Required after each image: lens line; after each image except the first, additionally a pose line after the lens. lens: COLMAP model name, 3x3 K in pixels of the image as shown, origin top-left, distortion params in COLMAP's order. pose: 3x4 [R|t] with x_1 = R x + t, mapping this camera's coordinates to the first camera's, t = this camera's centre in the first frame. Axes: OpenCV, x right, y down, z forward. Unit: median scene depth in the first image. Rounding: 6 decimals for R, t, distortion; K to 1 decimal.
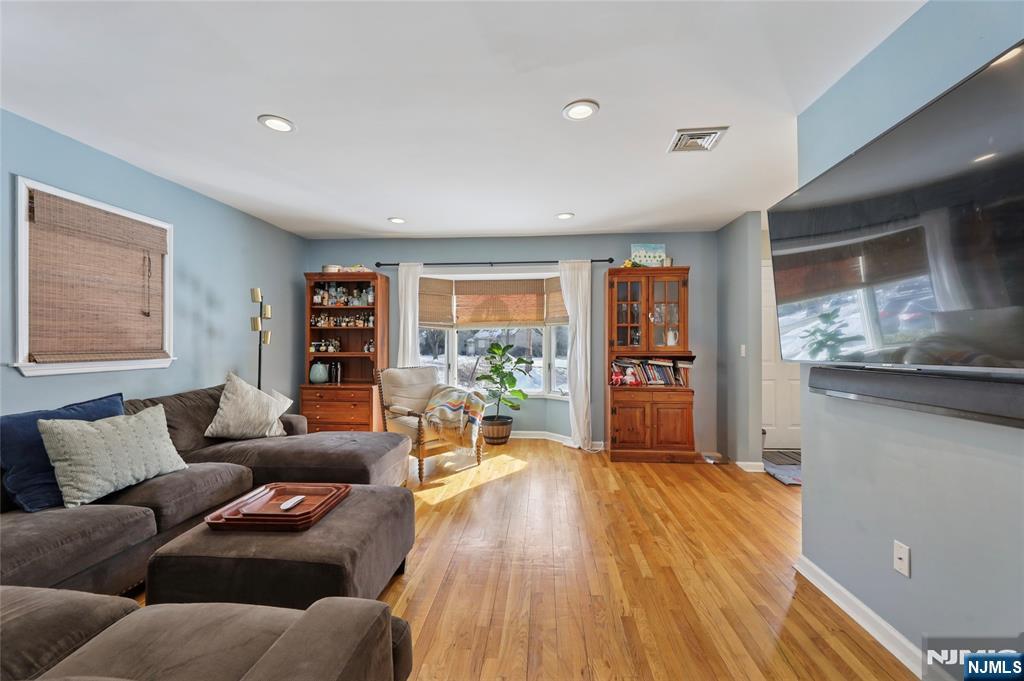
lens RADIAL K [[414.8, 0, 512.0], [0, 414.8, 340.5], [0, 0, 1]] dist [0.003263, 0.000146]
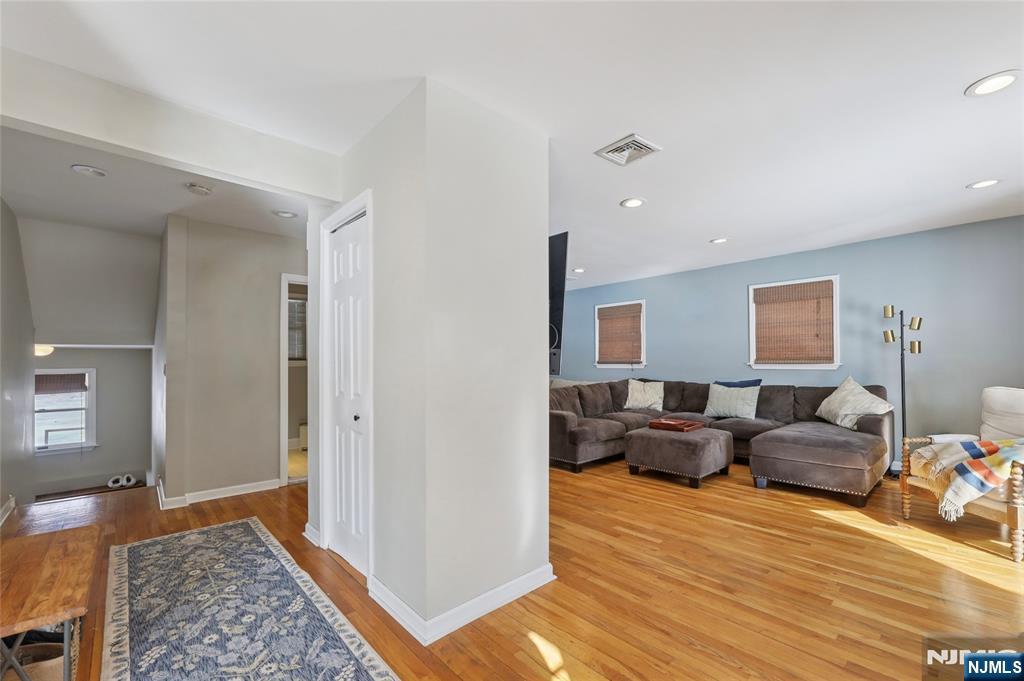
lens RADIAL K [[420.3, 0, 516.6], [0, 420.3, 357.9], [0, 0, 1]] dist [-0.001047, -0.000326]
pose [[-0.677030, 0.004760, -0.735940, 0.748683], [0.015630, 0.999847, -0.007912, 0.010524], [0.735790, -0.016860, -0.677000, 0.820250]]
